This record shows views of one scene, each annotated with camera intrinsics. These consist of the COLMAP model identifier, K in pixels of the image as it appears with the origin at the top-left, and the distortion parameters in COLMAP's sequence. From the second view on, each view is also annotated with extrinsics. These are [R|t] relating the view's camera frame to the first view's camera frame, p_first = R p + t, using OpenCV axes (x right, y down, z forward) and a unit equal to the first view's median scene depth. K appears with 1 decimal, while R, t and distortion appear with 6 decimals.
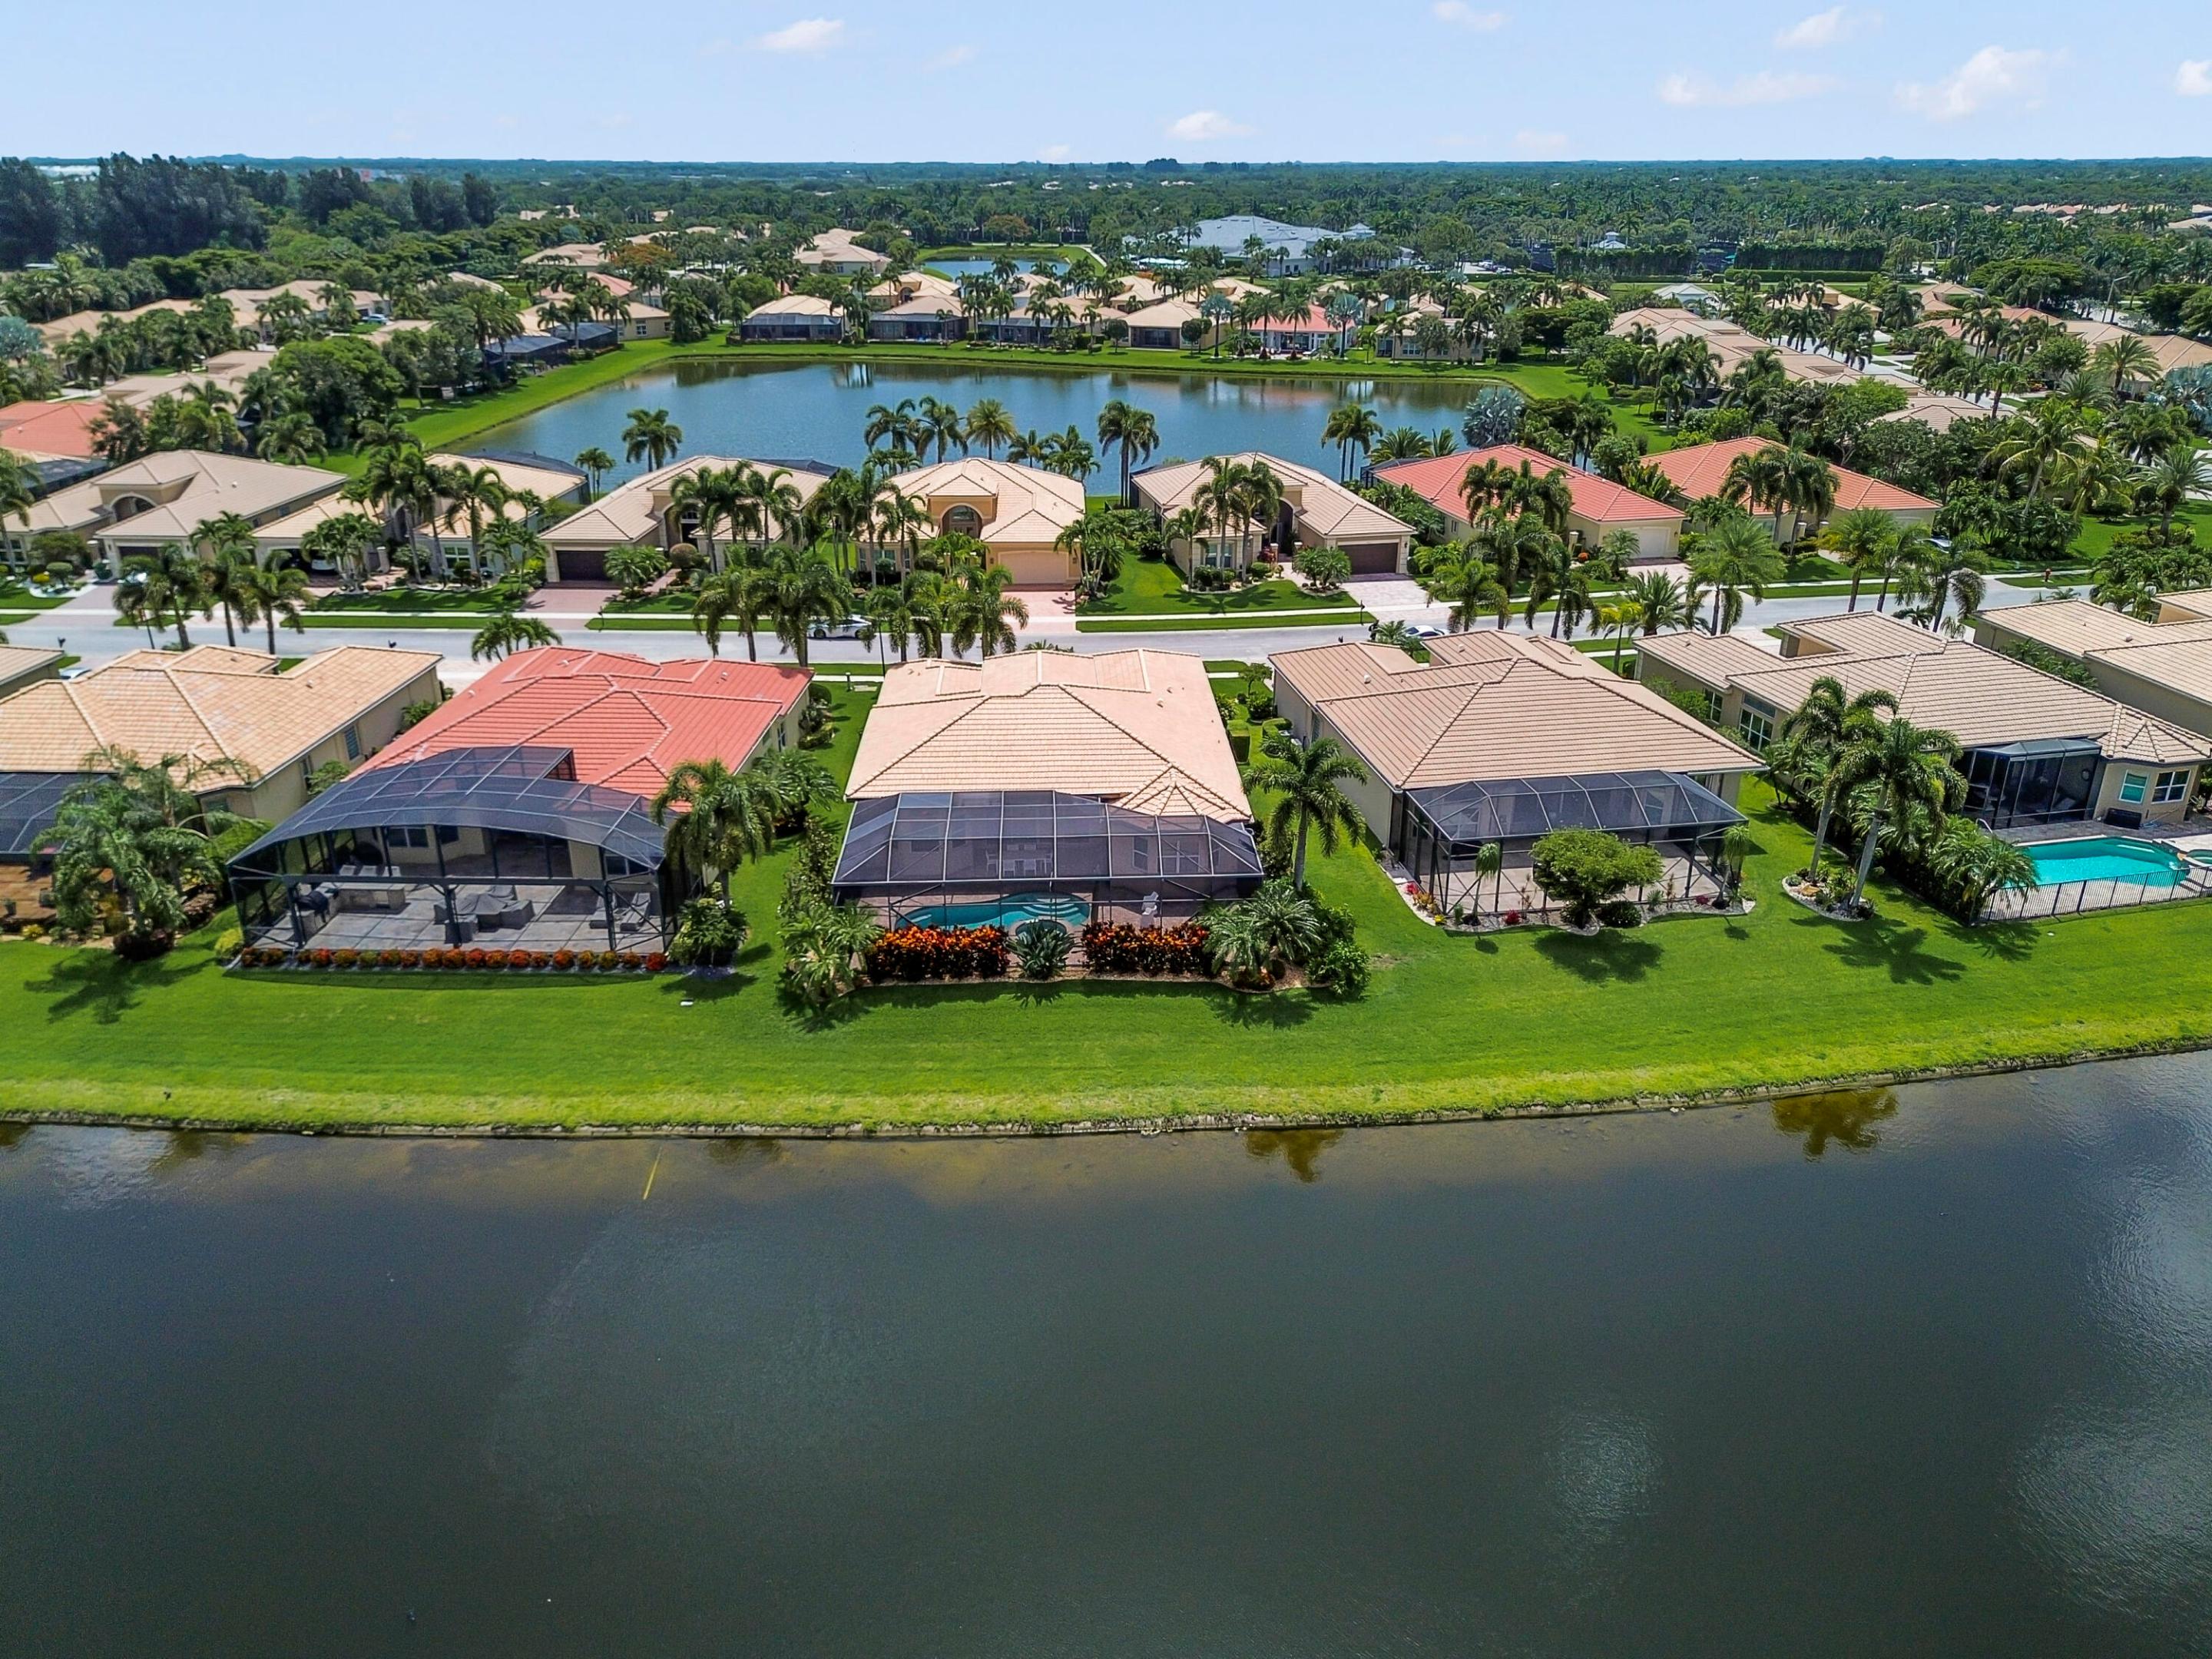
lens RADIAL K [[1567.0, 0, 1111.1], [0, 1567.0, 841.4], [0, 0, 1]] dist [0.056139, -0.036700]
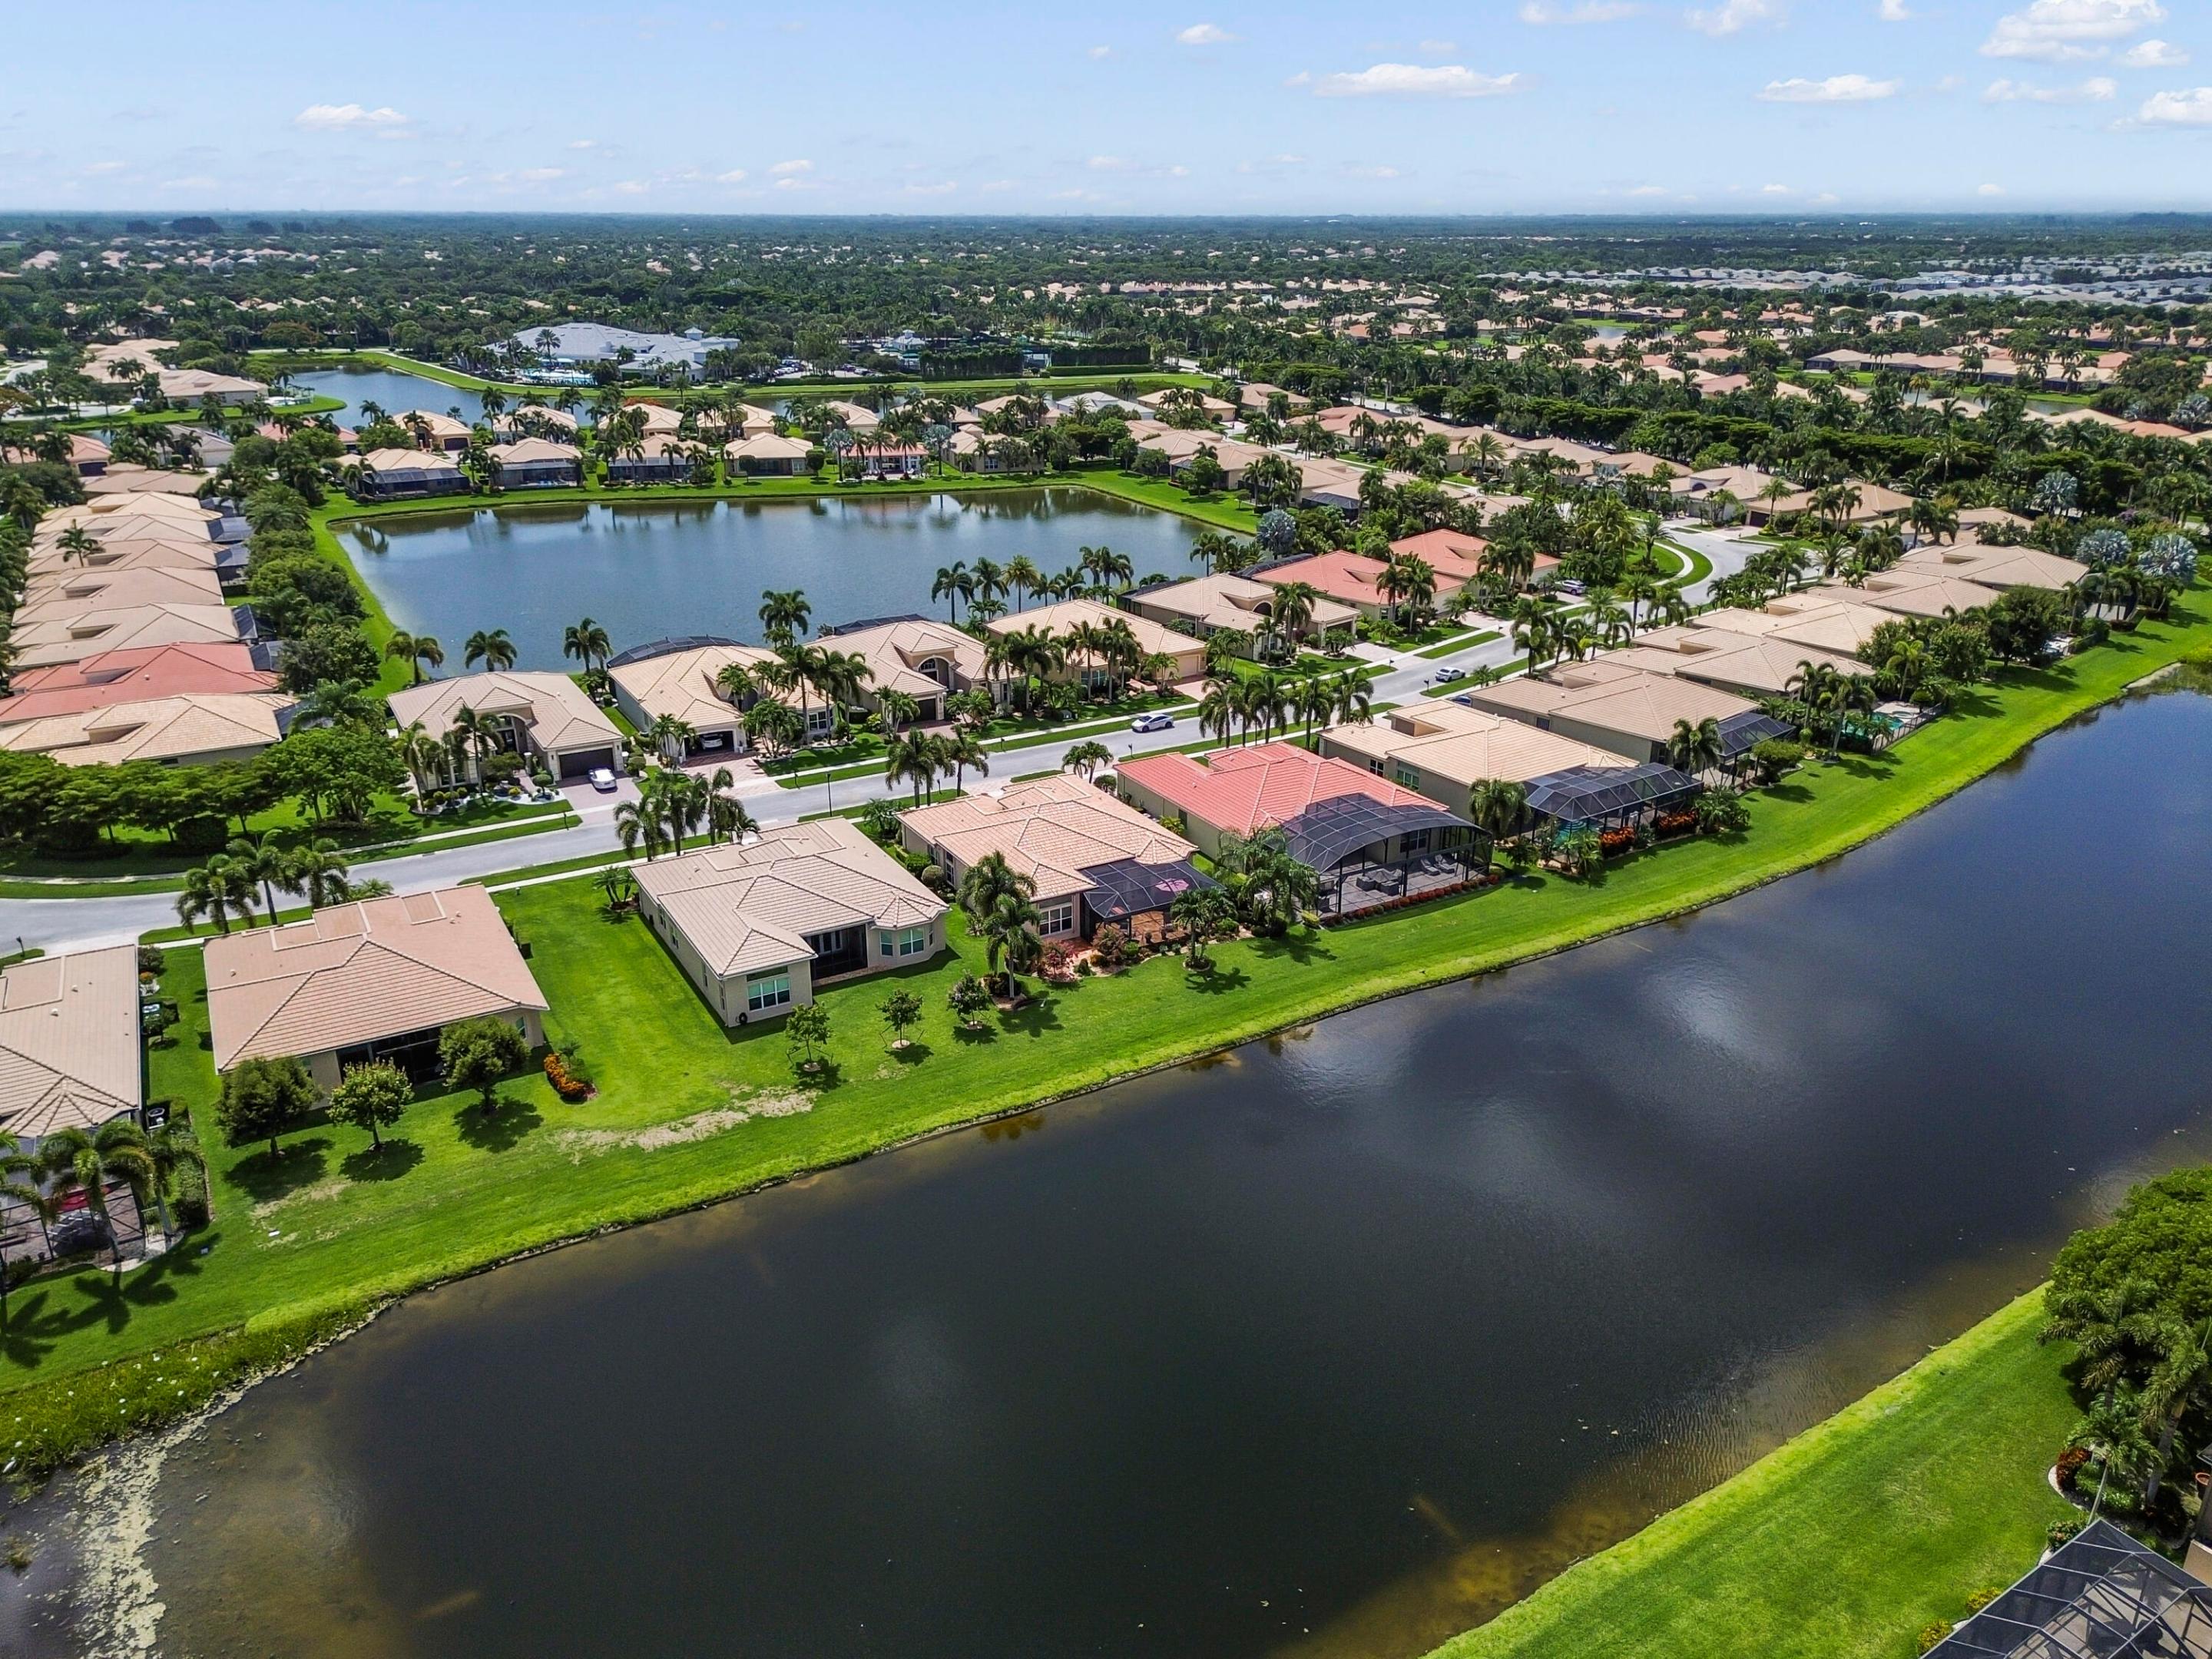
lens RADIAL K [[1528.9, 0, 1106.0], [0, 1528.9, 829.5], [0, 0, 1]] dist [0.054528, -0.003993]
pose [[0.857260, -0.192401, 0.477585, -1.074742], [0.206824, 0.978113, 0.022798, -0.087260], [-0.471519, 0.079232, 0.878289, -0.323467]]
